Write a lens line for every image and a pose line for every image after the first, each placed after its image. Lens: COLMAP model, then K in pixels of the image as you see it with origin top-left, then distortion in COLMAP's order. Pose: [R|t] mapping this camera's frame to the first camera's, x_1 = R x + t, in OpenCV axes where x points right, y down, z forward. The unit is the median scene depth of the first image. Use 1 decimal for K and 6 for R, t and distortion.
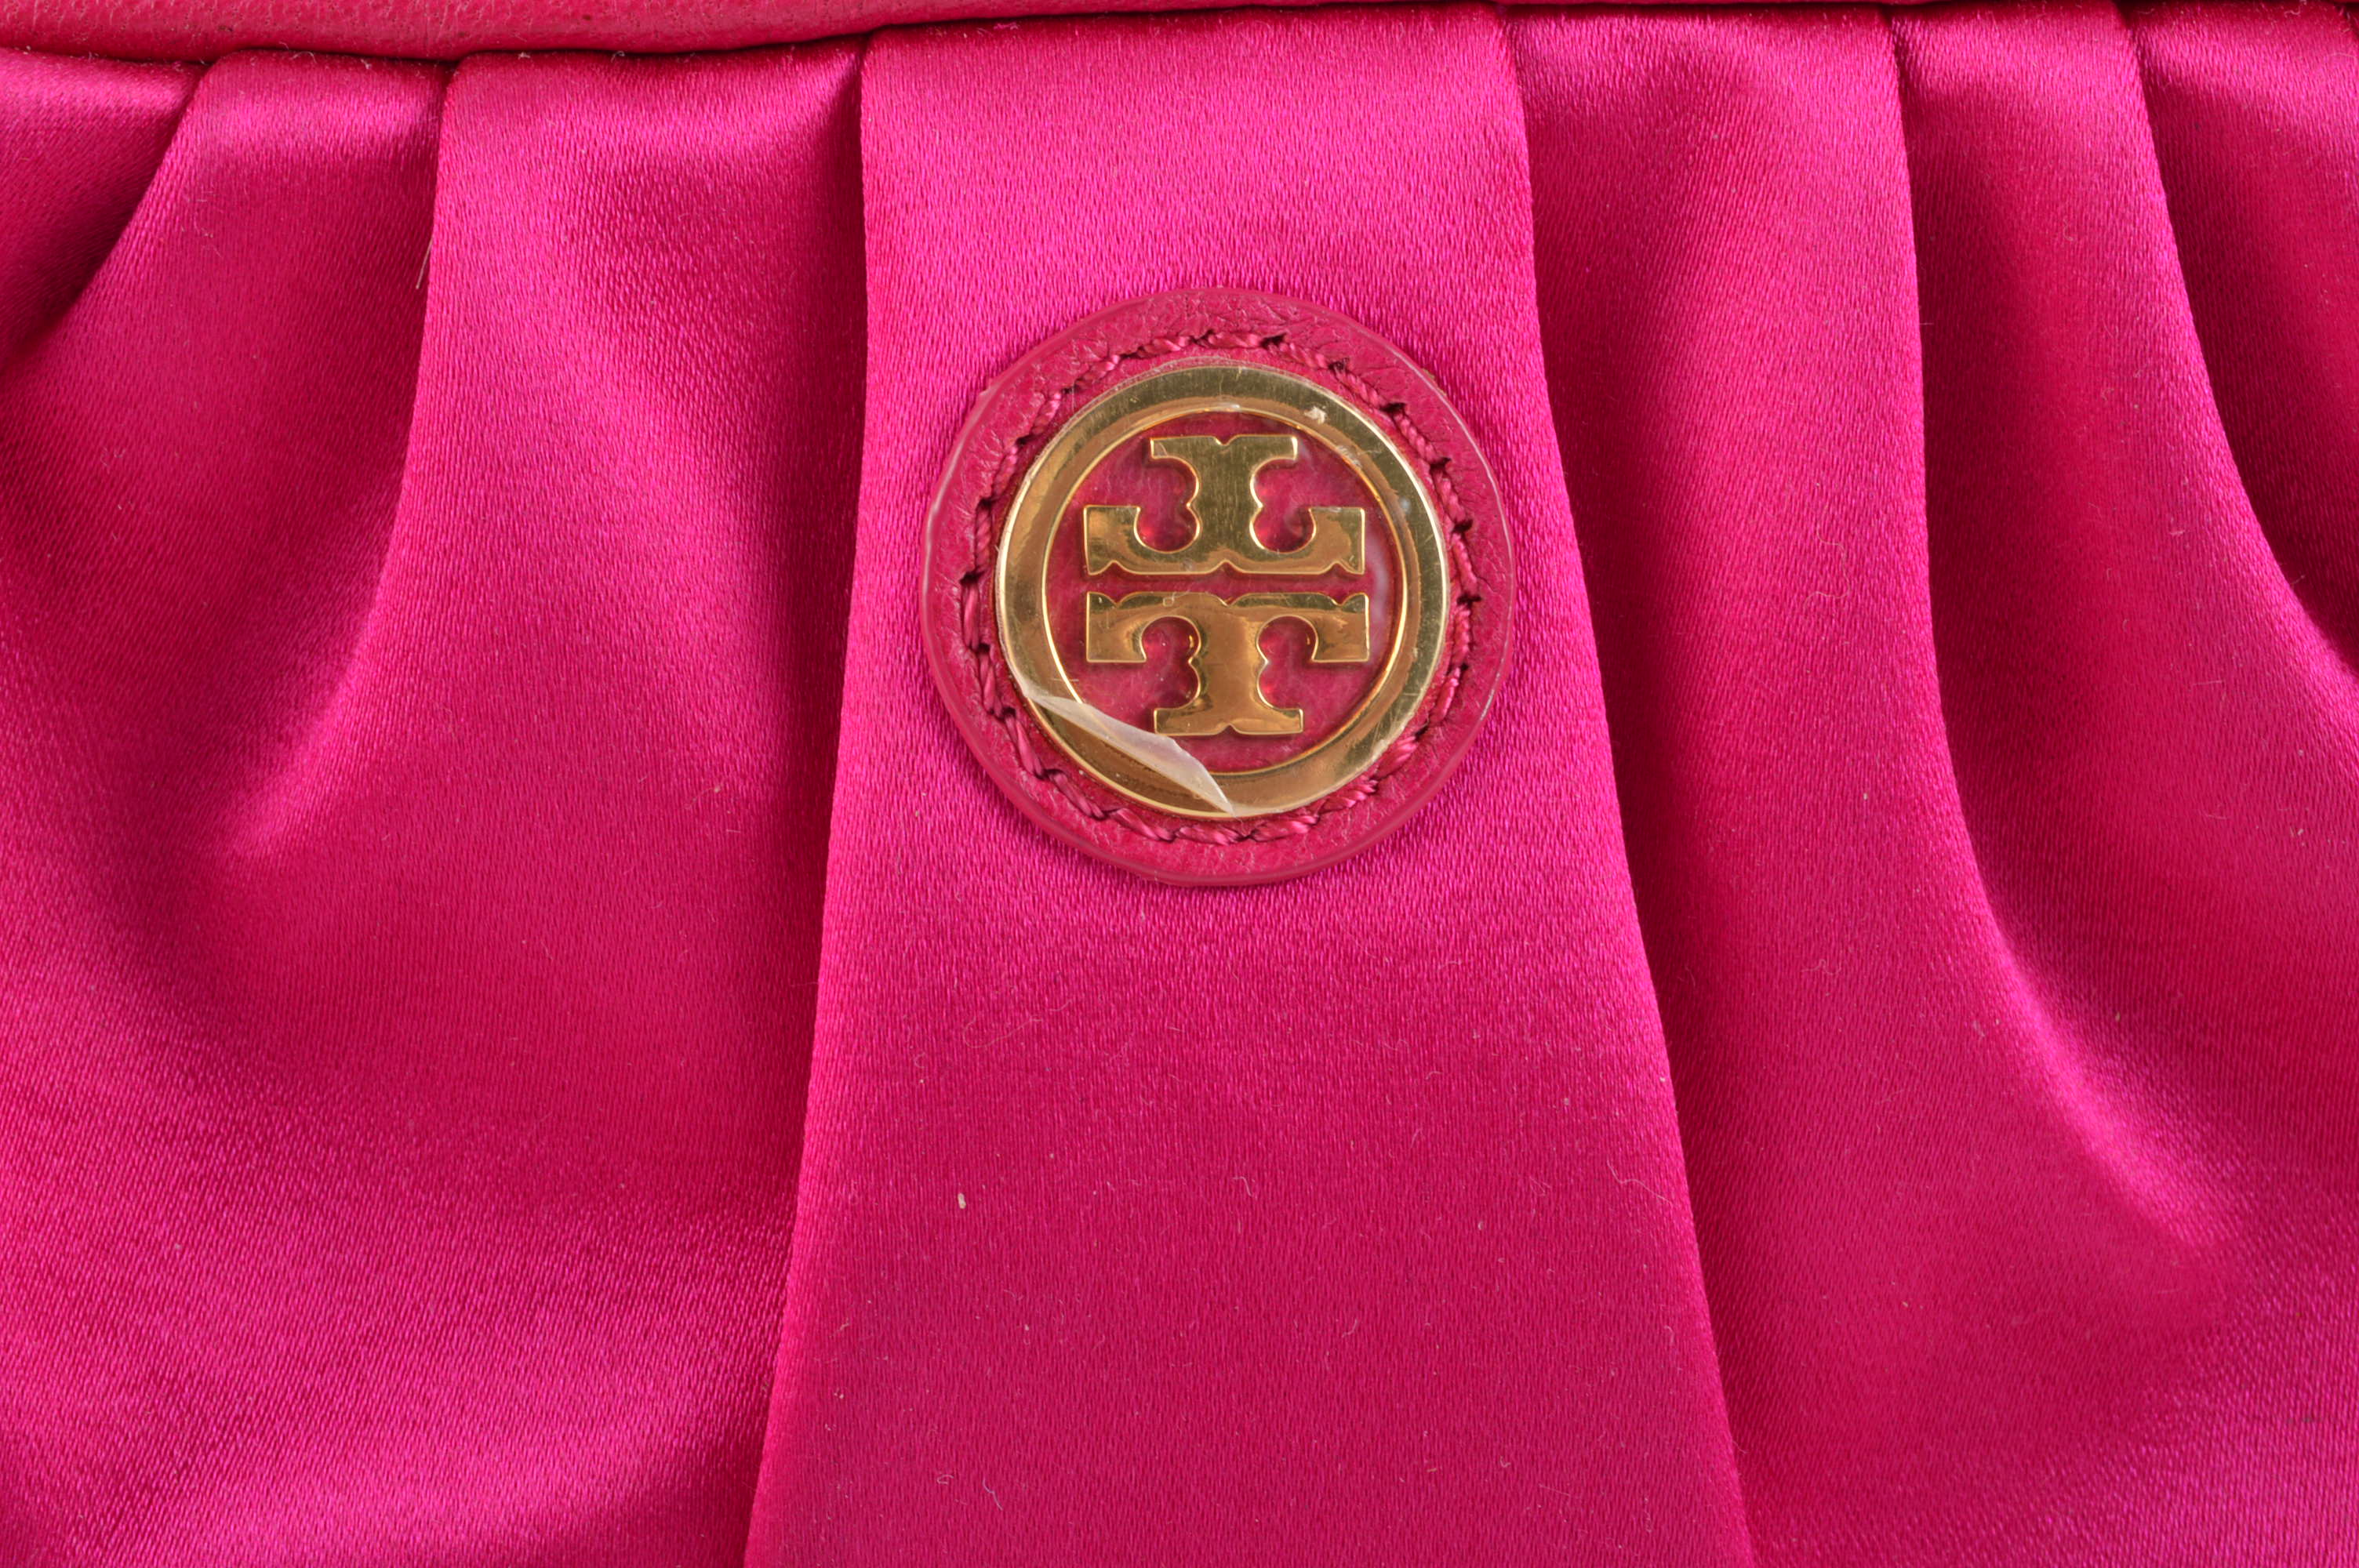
lens RADIAL K [[4382.7, 0, 1167.2], [0, 4382.7, 780.0], [0, 0, 1]] dist [-0.011718, 0.000000]
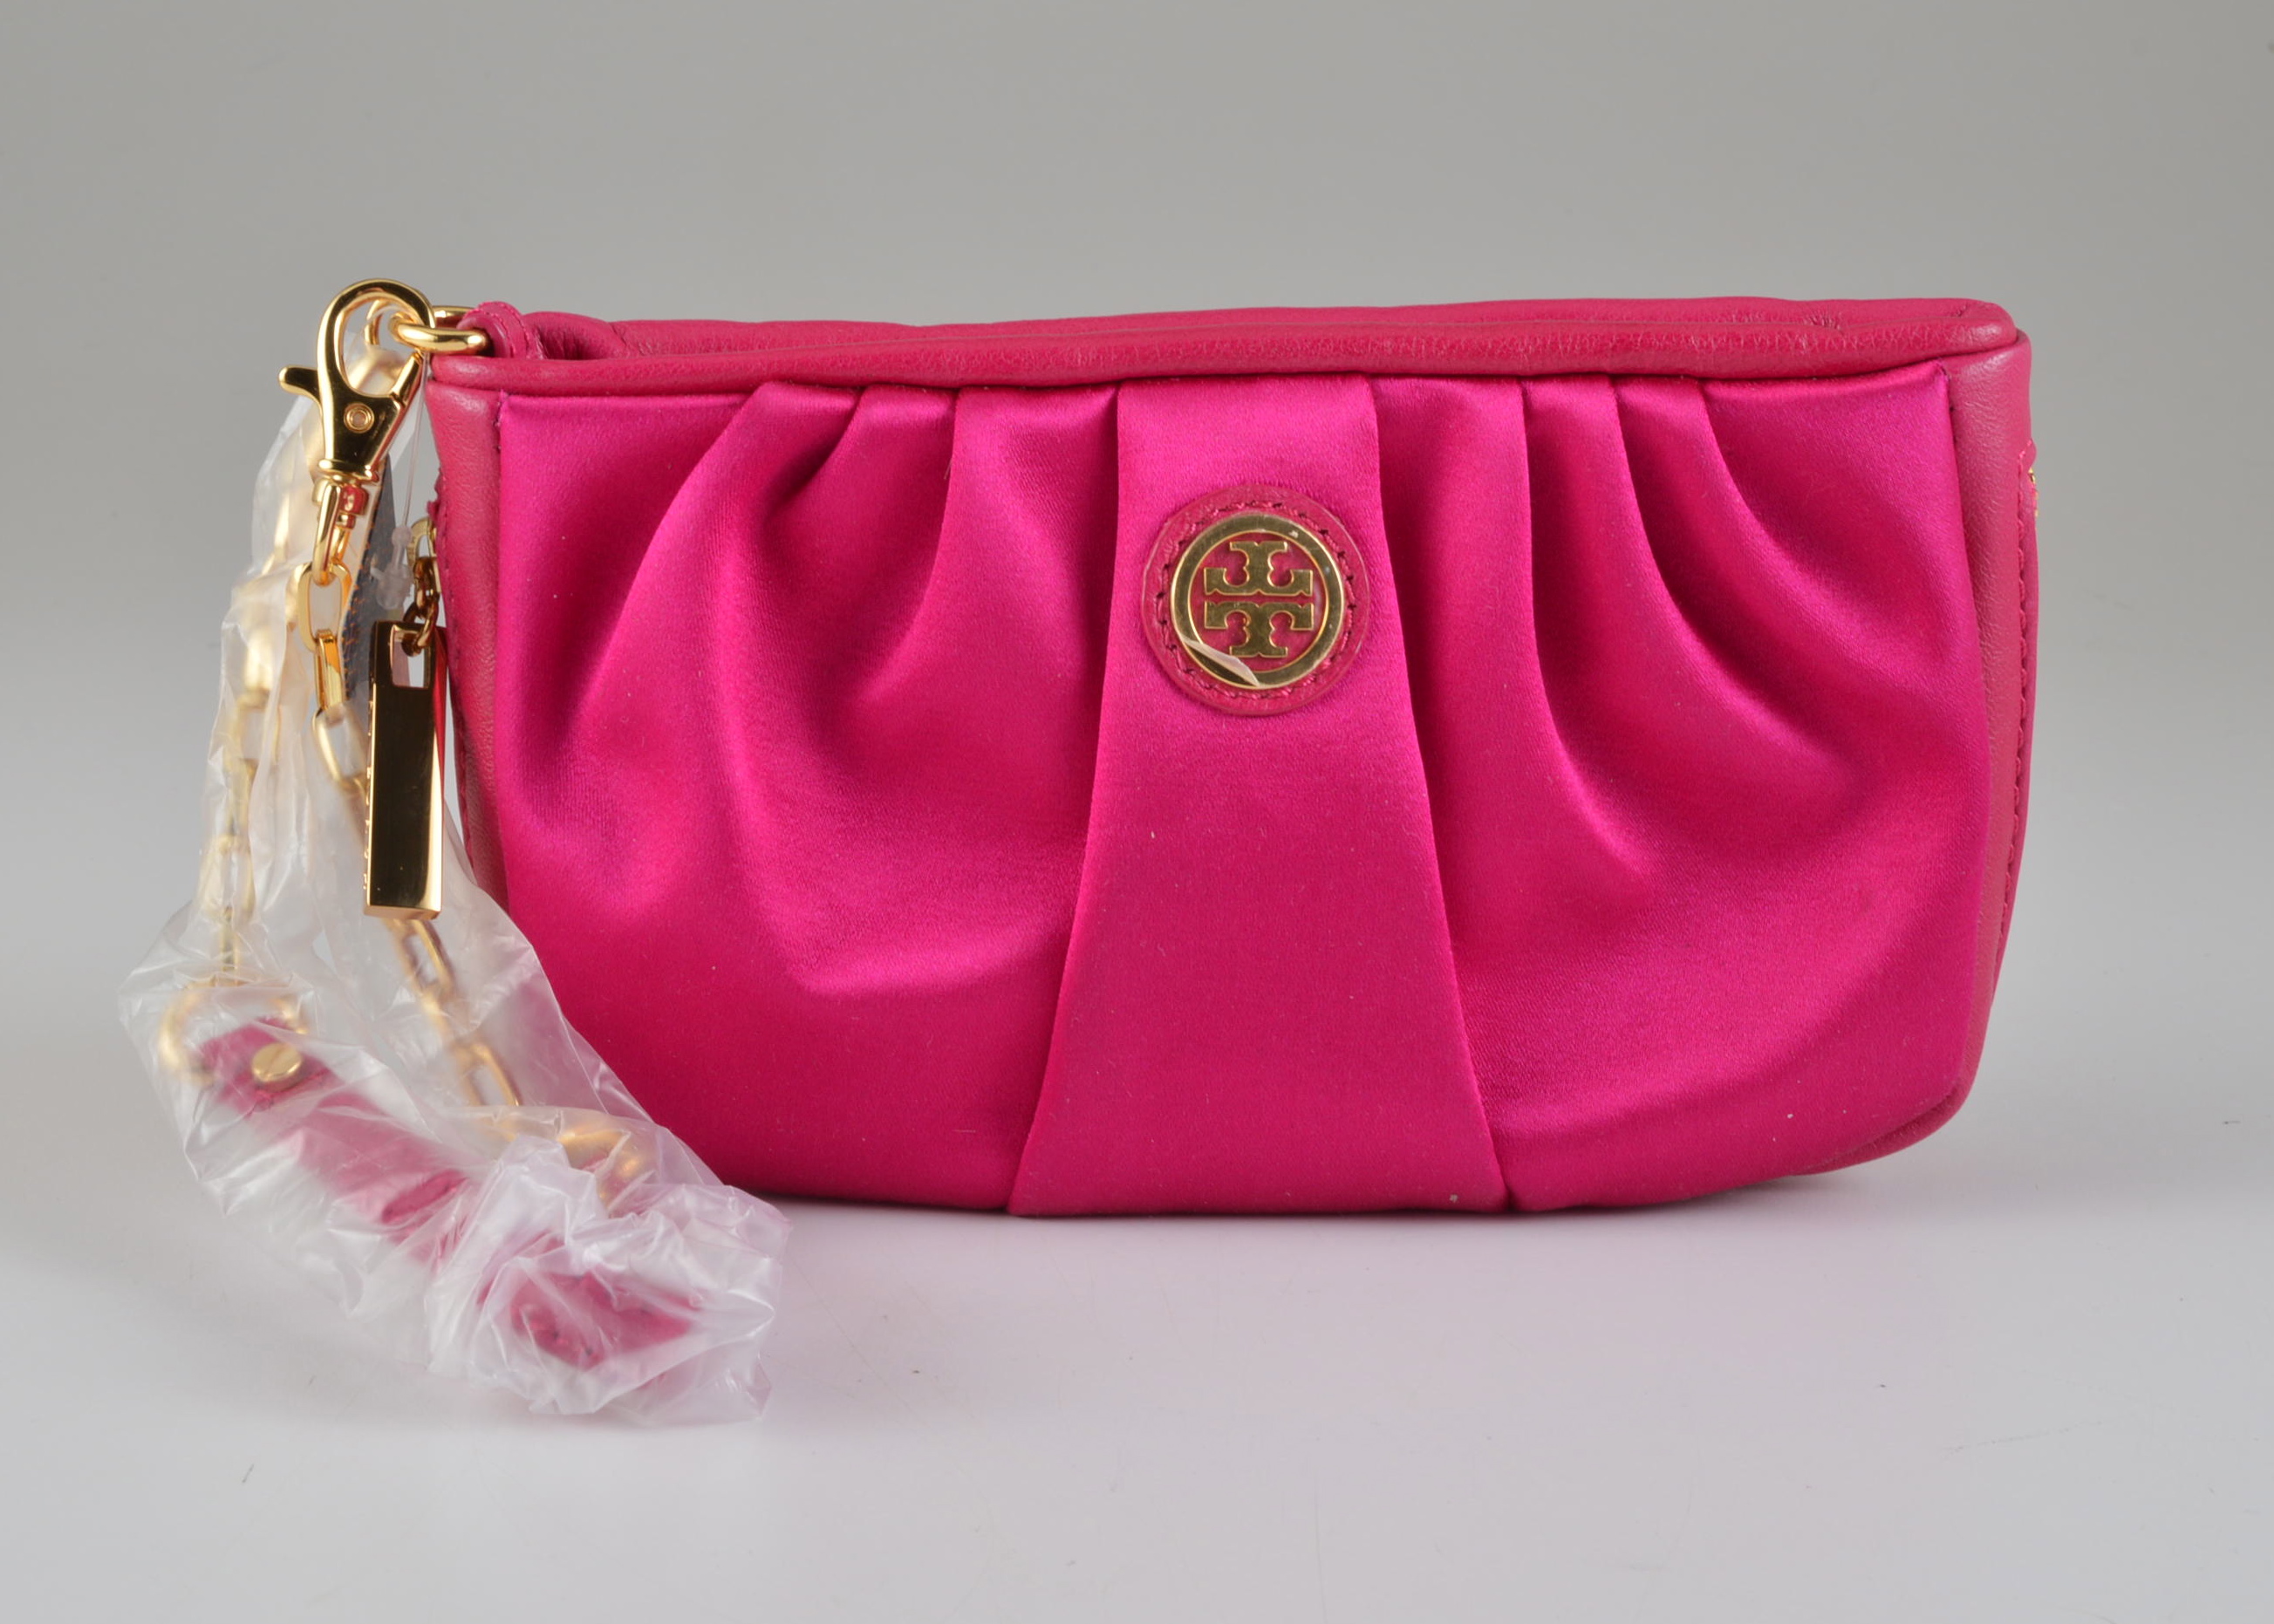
lens RADIAL K [[3357.6, 0, 1149.6], [0, 3357.6, 818.7], [0, 0, 1]] dist [-0.032455, 0.000000]
pose [[0.999808, 0.014561, 0.013144, -0.073519], [-0.014760, 0.999776, 0.015186, 0.054886], [-0.012920, -0.015377, 0.999798, -0.964852]]
